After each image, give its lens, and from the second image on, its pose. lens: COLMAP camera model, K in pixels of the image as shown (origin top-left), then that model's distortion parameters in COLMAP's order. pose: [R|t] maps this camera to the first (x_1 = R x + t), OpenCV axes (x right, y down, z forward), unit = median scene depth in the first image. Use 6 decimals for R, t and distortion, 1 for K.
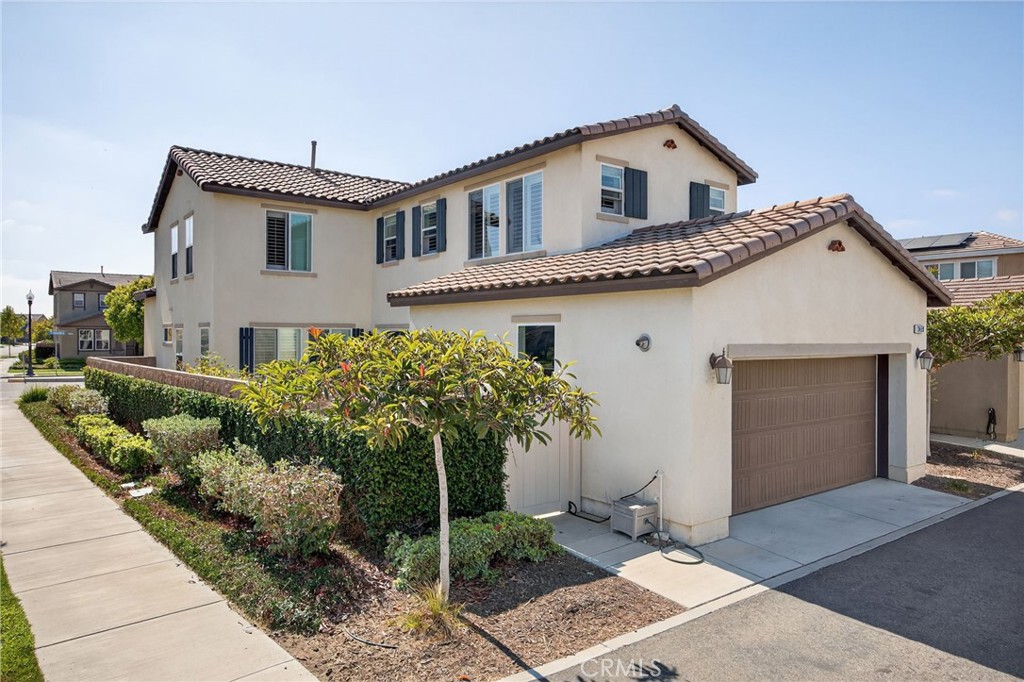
lens RADIAL K [[689.9, 0, 514.7], [0, 689.9, 339.0], [0, 0, 1]] dist [-0.023302, 0.008679]
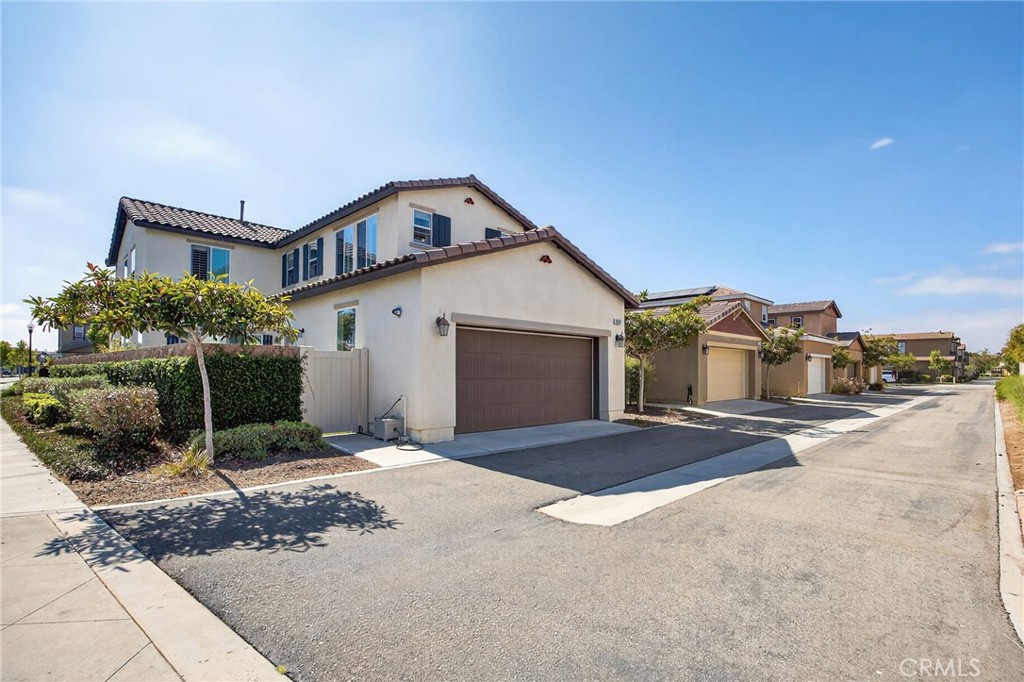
lens RADIAL K [[501.8, 0, 521.3], [0, 501.8, 364.0], [0, 0, 1]] dist [-0.007969, 0.001339]
pose [[0.991255, 0.002514, 0.131936, 0.192425], [0.000565, 0.999728, -0.023297, 0.089799], [-0.131958, 0.023168, 0.990984, -0.069887]]
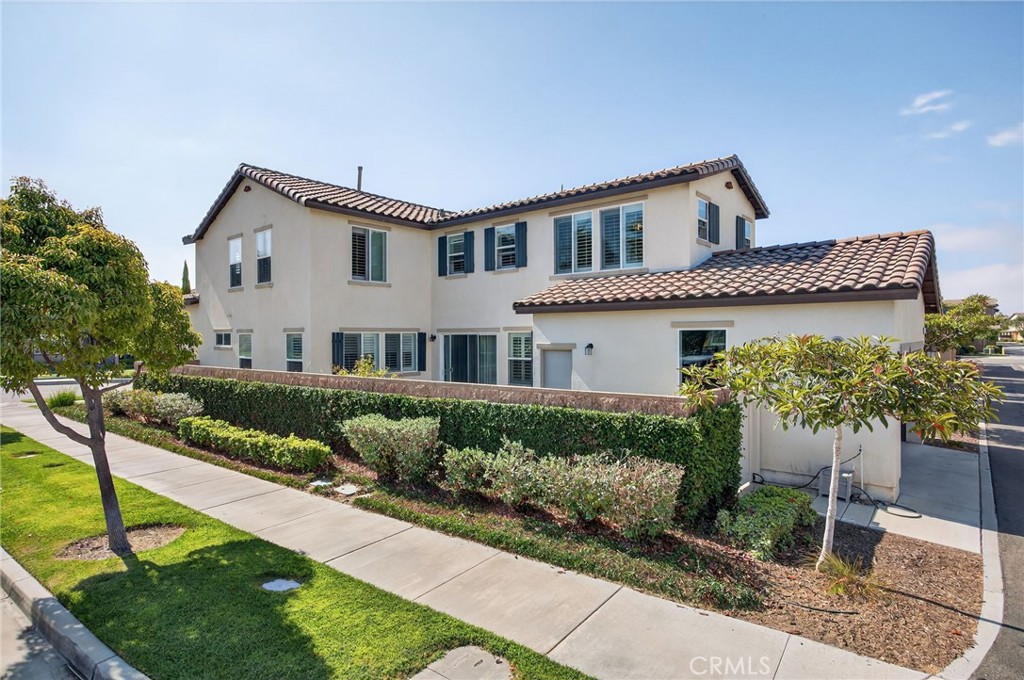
lens RADIAL K [[551.0, 0, 509.1], [0, 551.0, 340.1], [0, 0, 1]] dist [-0.003497, 0.000145]
pose [[0.976687, -0.011298, 0.214370, -0.385048], [0.010107, 0.999927, 0.006651, -0.008799], [-0.214430, -0.004330, 0.976730, 0.092233]]
